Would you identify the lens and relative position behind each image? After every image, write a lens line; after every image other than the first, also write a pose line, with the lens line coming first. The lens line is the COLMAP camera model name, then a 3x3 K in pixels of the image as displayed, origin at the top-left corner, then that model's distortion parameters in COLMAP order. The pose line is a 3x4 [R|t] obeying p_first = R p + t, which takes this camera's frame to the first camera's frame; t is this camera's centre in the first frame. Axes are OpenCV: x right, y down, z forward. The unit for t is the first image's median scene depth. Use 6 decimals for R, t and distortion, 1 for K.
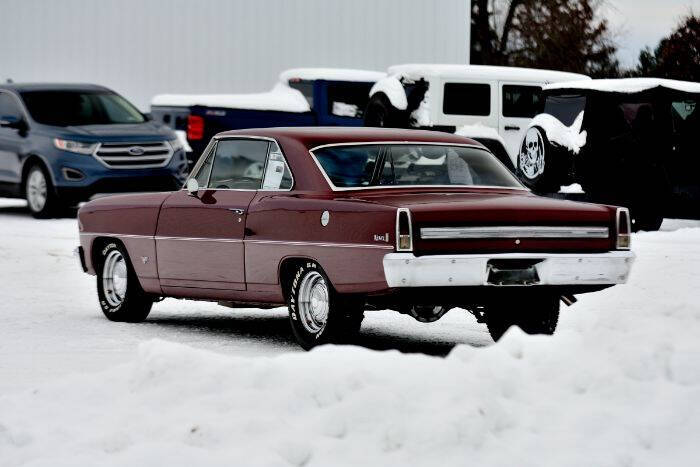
lens RADIAL K [[3531.8, 0, 350.0], [0, 3531.8, 233.5], [0, 0, 1]] dist [0.015526, 6.226941]
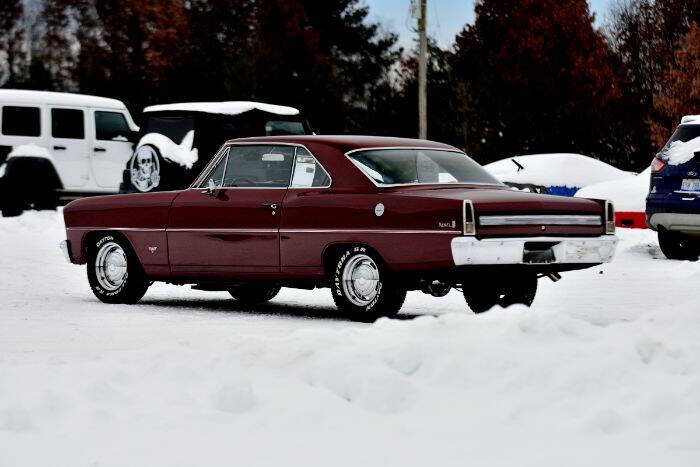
lens RADIAL K [[3531.8, 0, 350.0], [0, 3531.8, 233.5], [0, 0, 1]] dist [0.015526, 6.226941]
pose [[0.963227, -0.005990, 0.268623, -0.333650], [0.008575, 0.999928, -0.008450, 0.013609], [-0.268553, 0.010443, 0.963208, -0.153185]]
